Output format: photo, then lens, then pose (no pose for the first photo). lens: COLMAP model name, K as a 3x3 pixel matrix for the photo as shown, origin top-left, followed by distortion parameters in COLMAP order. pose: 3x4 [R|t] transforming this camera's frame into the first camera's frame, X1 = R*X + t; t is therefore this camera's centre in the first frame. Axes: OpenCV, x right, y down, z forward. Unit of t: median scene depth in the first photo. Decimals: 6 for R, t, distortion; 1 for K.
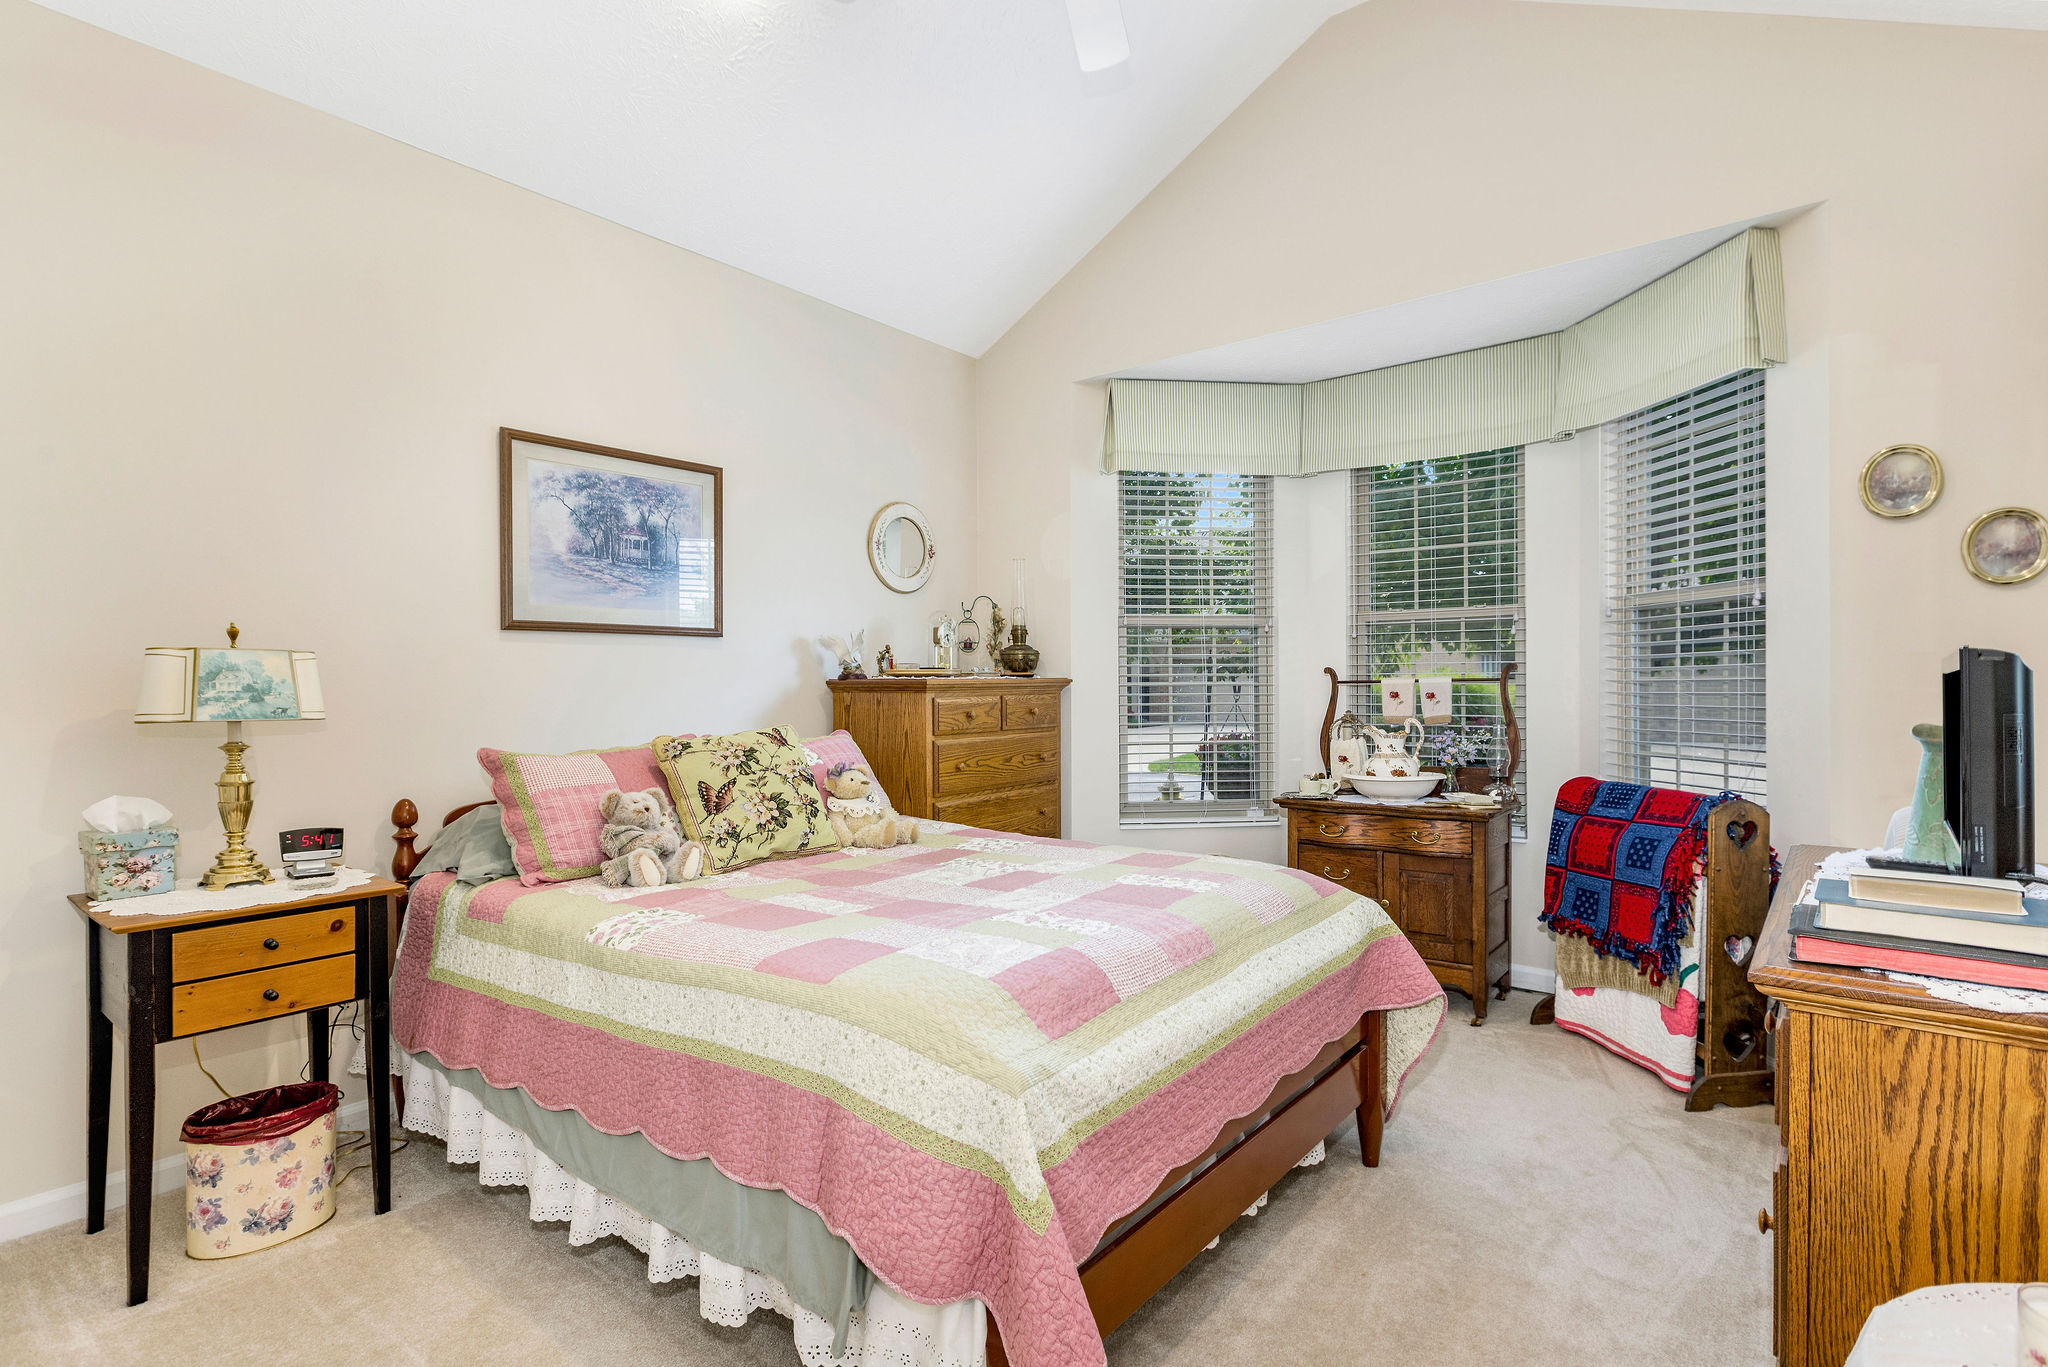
lens RADIAL K [[1001.5, 0, 1030.1], [0, 1001.5, 682.7], [0, 0, 1]] dist [-0.001799, 0.000506]
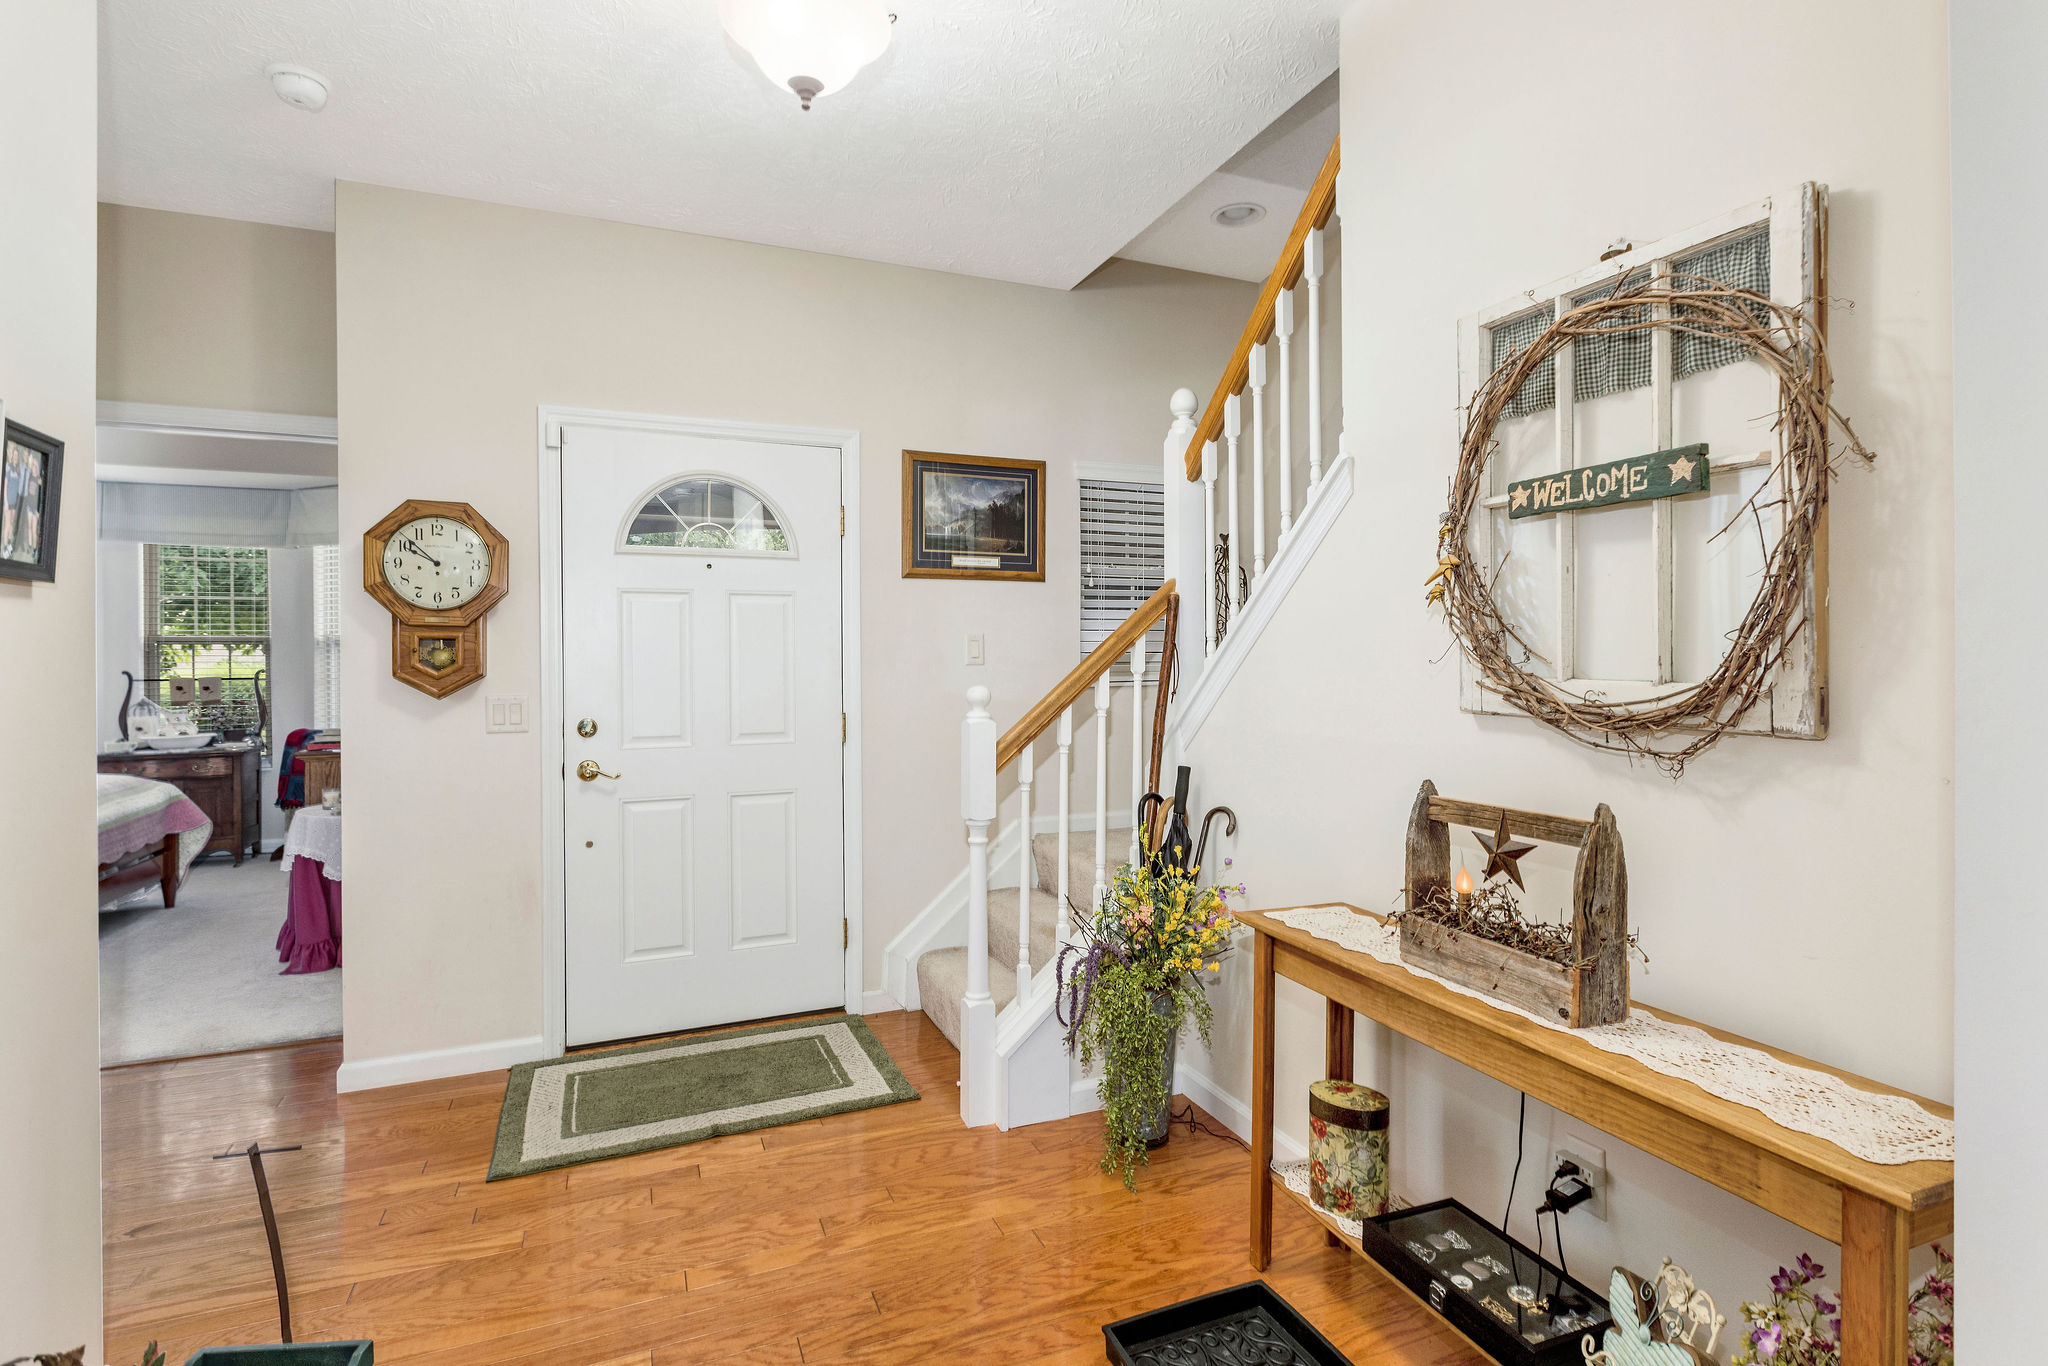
lens RADIAL K [[1001.5, 0, 1028.6], [0, 1001.5, 675.2], [0, 0, 1]] dist [-0.001799, 0.000506]
pose [[0.487636, -0.000157, 0.873047, -0.425360], [-0.000668, 1.000000, 0.000553, -0.010622], [-0.873047, -0.000853, 0.487636, -1.108482]]
